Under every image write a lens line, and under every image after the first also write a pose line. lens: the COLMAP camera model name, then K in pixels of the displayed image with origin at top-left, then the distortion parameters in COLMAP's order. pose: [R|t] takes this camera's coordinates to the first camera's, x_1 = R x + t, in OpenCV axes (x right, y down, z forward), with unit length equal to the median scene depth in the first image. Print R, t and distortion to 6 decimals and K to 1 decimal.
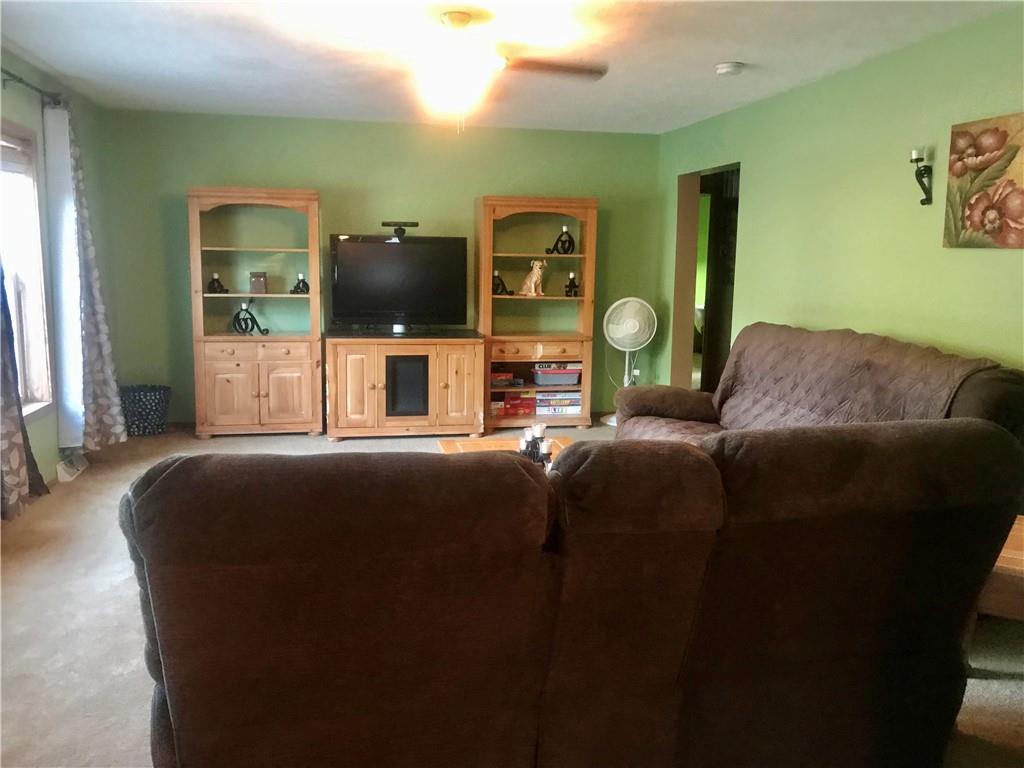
lens RADIAL K [[859.3, 0, 544.1], [0, 859.3, 383.0], [0, 0, 1]] dist [0.169201, -0.361027]
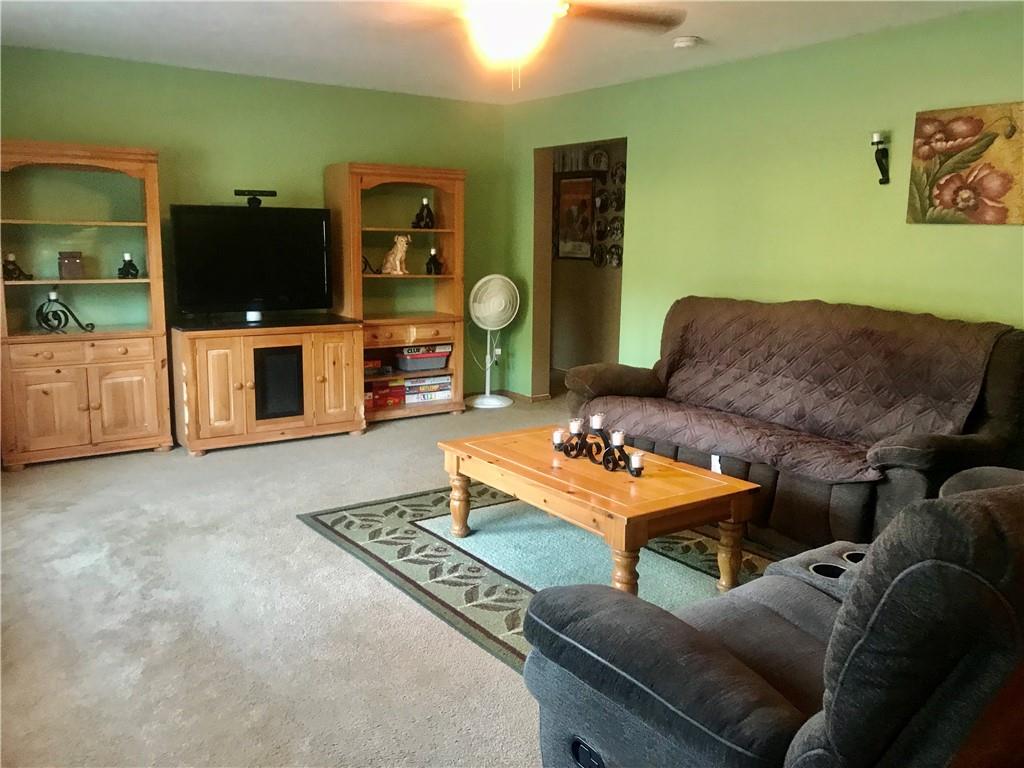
lens RADIAL K [[844.3, 0, 512.0], [0, 844.3, 384.0], [0, 0, 1]] dist [0.095279, -0.174948]
pose [[0.912767, -0.073400, 0.401832, -0.286268], [0.060014, 0.997145, 0.045821, -0.020044], [-0.404048, -0.017708, 0.914566, 0.132856]]
